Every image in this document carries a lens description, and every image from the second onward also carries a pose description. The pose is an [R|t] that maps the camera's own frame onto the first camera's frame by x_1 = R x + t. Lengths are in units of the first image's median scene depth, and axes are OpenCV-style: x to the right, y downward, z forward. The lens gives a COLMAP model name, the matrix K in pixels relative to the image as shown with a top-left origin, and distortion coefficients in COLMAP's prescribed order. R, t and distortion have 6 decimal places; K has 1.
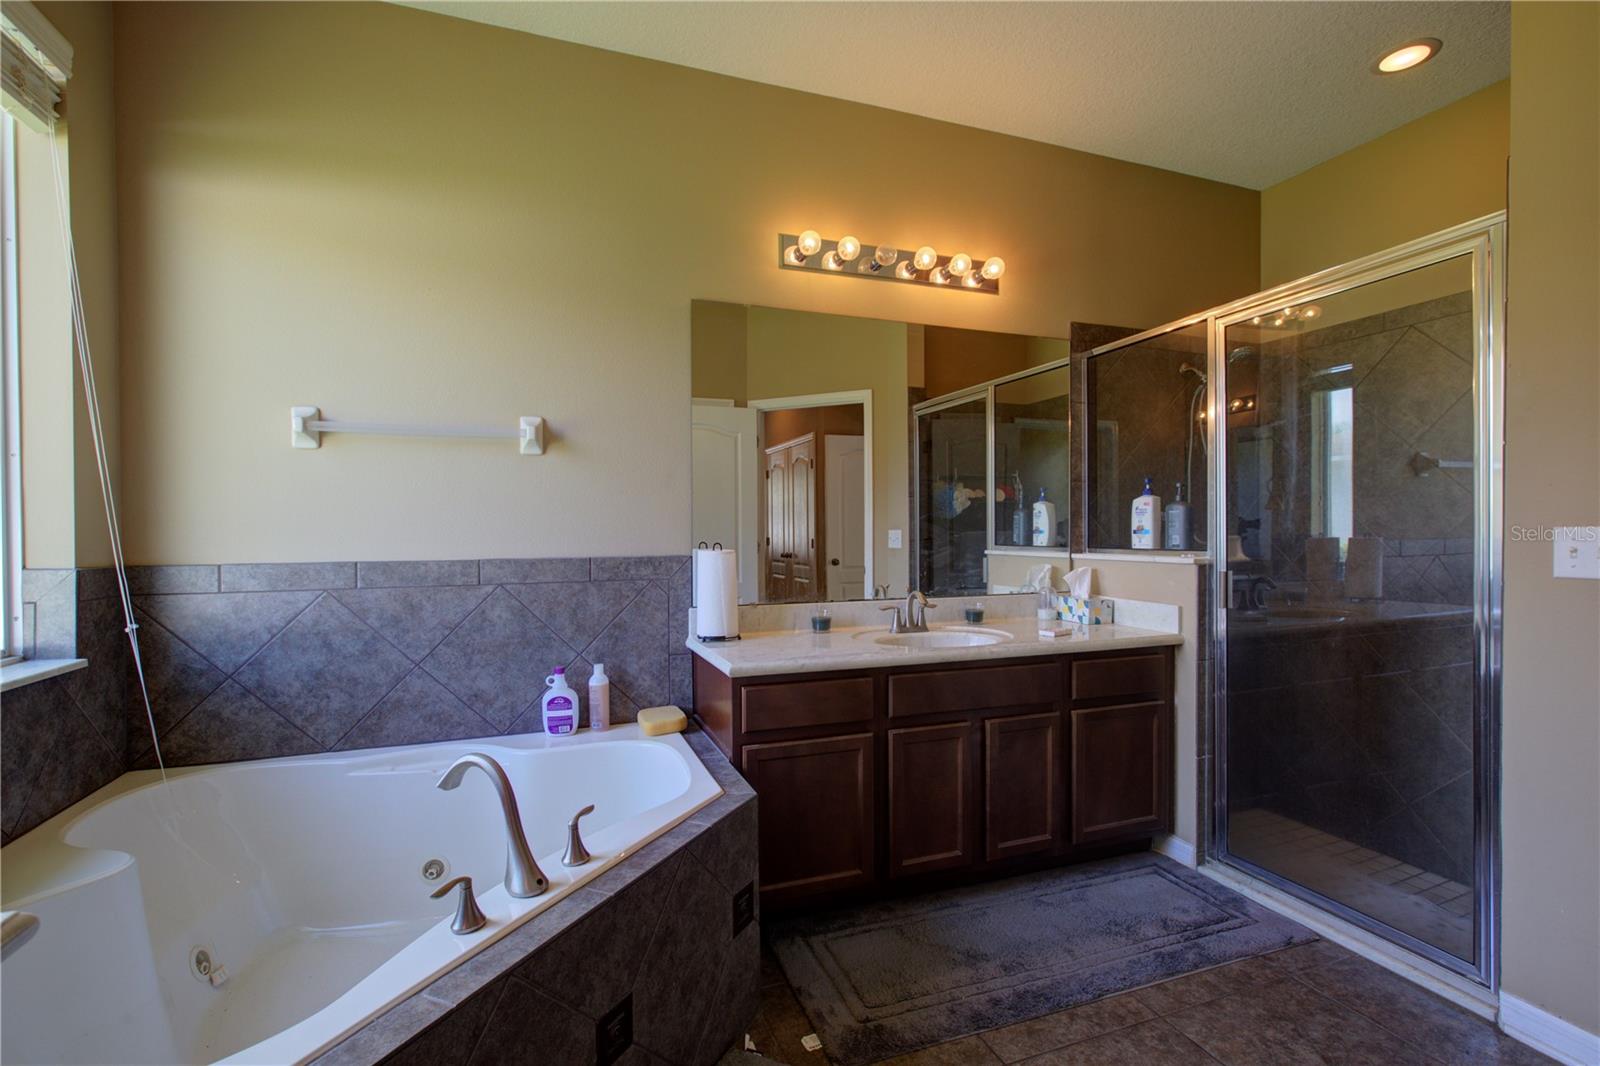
lens RADIAL K [[730.8, 0, 800.2], [0, 730.8, 533.9], [0, 0, 1]] dist [0.004558, 0.003591]
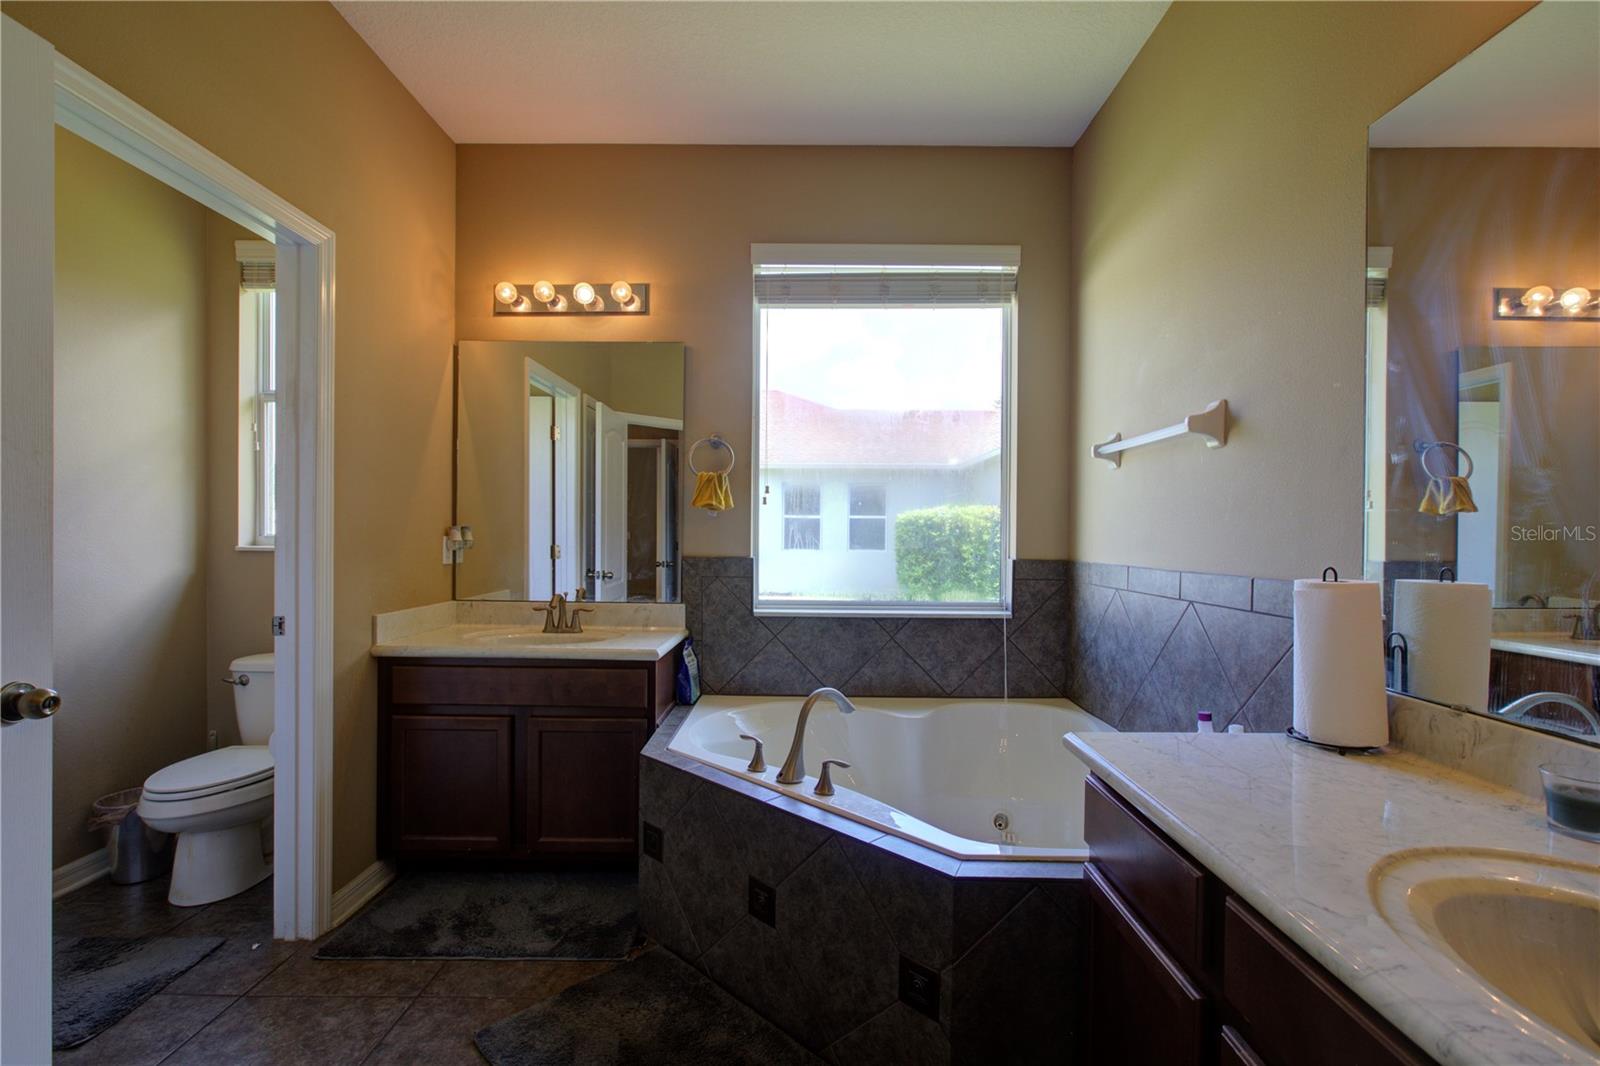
lens RADIAL K [[730.8, 0, 800.2], [0, 730.8, 535.3], [0, 0, 1]] dist [0.004558, 0.003591]
pose [[-0.351742, 0.006514, -0.936074, 0.689116], [-0.005141, 0.999947, 0.008890, -0.018929], [0.936083, 0.007939, -0.351690, 1.046274]]
